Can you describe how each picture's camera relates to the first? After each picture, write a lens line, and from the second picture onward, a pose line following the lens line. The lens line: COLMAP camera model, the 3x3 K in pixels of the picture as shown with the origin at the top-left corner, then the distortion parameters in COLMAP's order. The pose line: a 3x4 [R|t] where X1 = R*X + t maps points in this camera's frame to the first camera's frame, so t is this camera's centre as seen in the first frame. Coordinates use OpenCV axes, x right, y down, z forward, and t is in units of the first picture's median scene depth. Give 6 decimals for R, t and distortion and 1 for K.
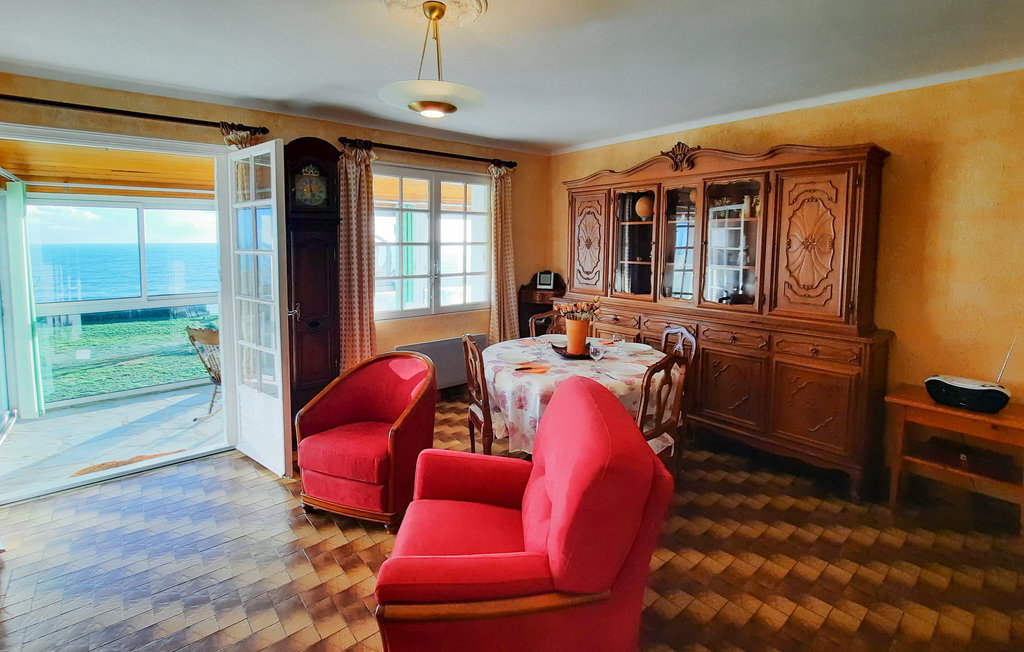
lens RADIAL K [[756.0, 0, 512.0], [0, 756.0, 326.0], [0, 0, 1]] dist [0.001138, 0.000385]
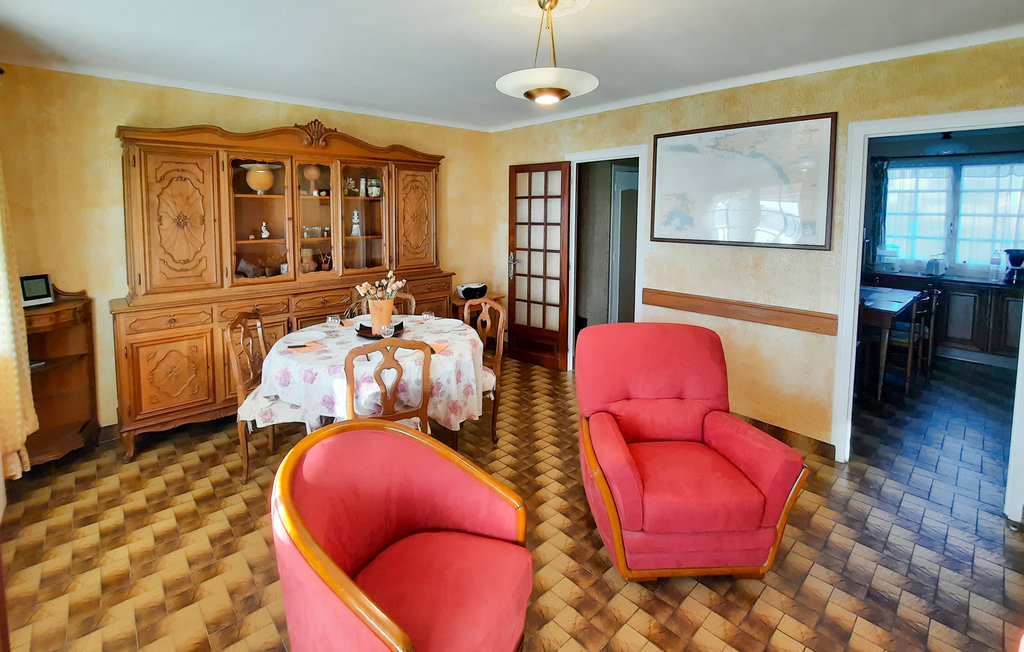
lens RADIAL K [[823.4, 0, 512.0], [0, 823.4, 326.0], [0, 0, 1]] dist [-0.004118, -0.003443]
pose [[-0.516015, -0.125808, 0.847290, -0.903161], [0.089434, 0.975836, 0.199362, -0.170767], [-0.851898, 0.178650, -0.492294, 1.386053]]
